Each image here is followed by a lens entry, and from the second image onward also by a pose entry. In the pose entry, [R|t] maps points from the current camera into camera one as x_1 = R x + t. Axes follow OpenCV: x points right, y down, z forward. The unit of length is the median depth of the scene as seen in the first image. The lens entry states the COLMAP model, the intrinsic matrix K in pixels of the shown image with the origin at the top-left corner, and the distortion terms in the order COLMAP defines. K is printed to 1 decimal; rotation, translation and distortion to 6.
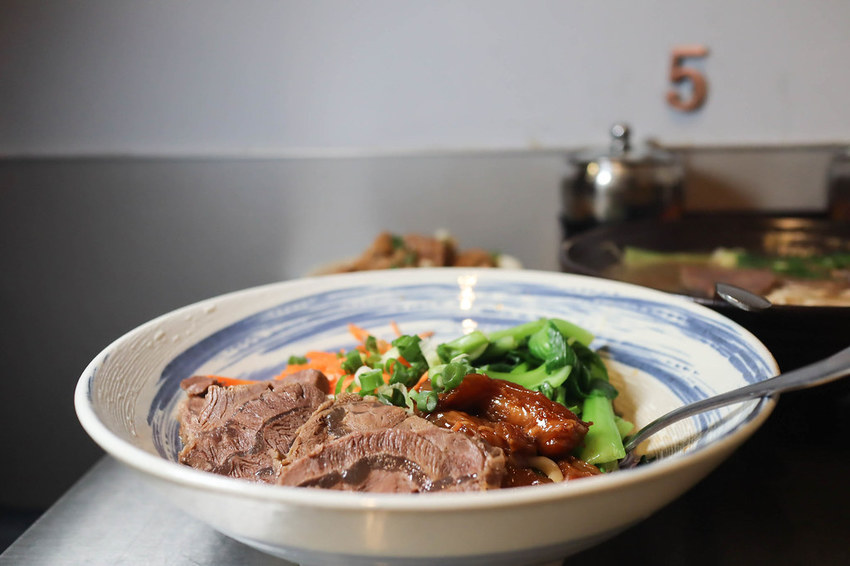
lens RADIAL K [[847.1, 0, 426.5], [0, 847.1, 297.4], [0, 0, 1]] dist [0.000971, 0.004298]
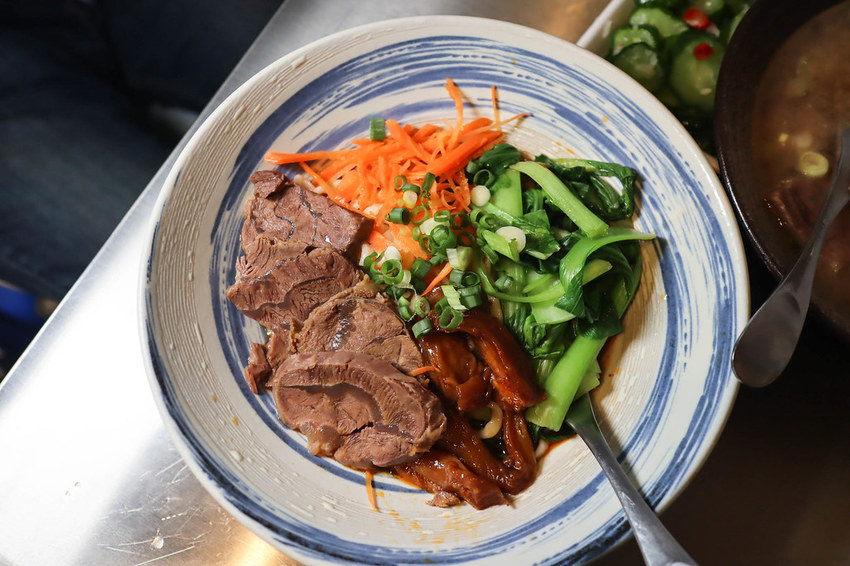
lens RADIAL K [[847.1, 0, 426.5], [0, 847.1, 297.4], [0, 0, 1]] dist [0.000971, 0.004298]
pose [[0.913518, 0.393460, -0.103316, 0.097751], [-0.125012, 0.513210, 0.849110, -0.784683], [0.387113, -0.762761, 0.518014, 0.387402]]
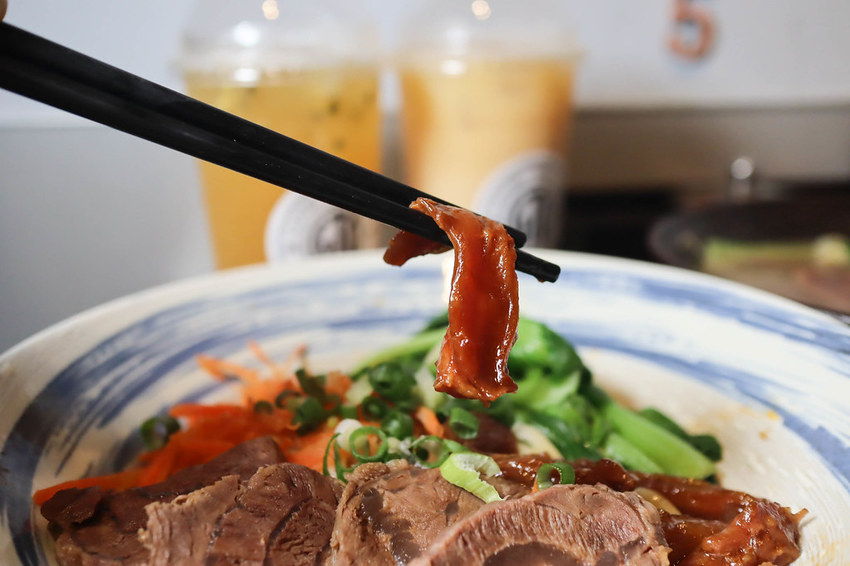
lens RADIAL K [[847.1, 0, 426.5], [0, 847.1, 297.4], [0, 0, 1]] dist [0.000971, 0.004298]
pose [[0.860314, -0.138090, 0.490704, -0.323539], [0.123809, 0.990390, 0.061644, -0.044008], [-0.494501, 0.007720, 0.869143, 0.367005]]
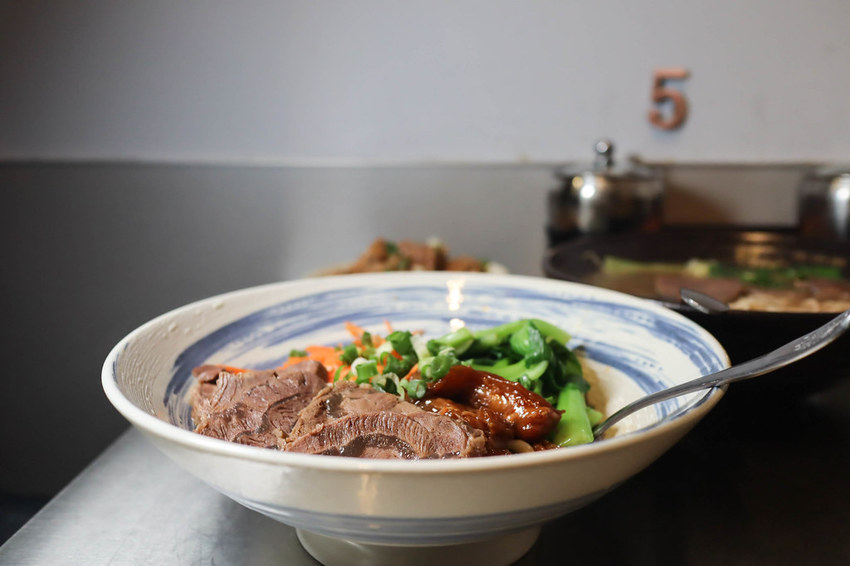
lens RADIAL K [[847.1, 0, 426.5], [0, 847.1, 297.4], [0, 0, 1]] dist [0.000971, 0.004298]
pose [[0.999802, 0.017718, 0.009093, 0.001111], [-0.017612, 0.999777, -0.011671, 0.013457], [-0.009297, 0.011509, 0.999891, -0.099694]]
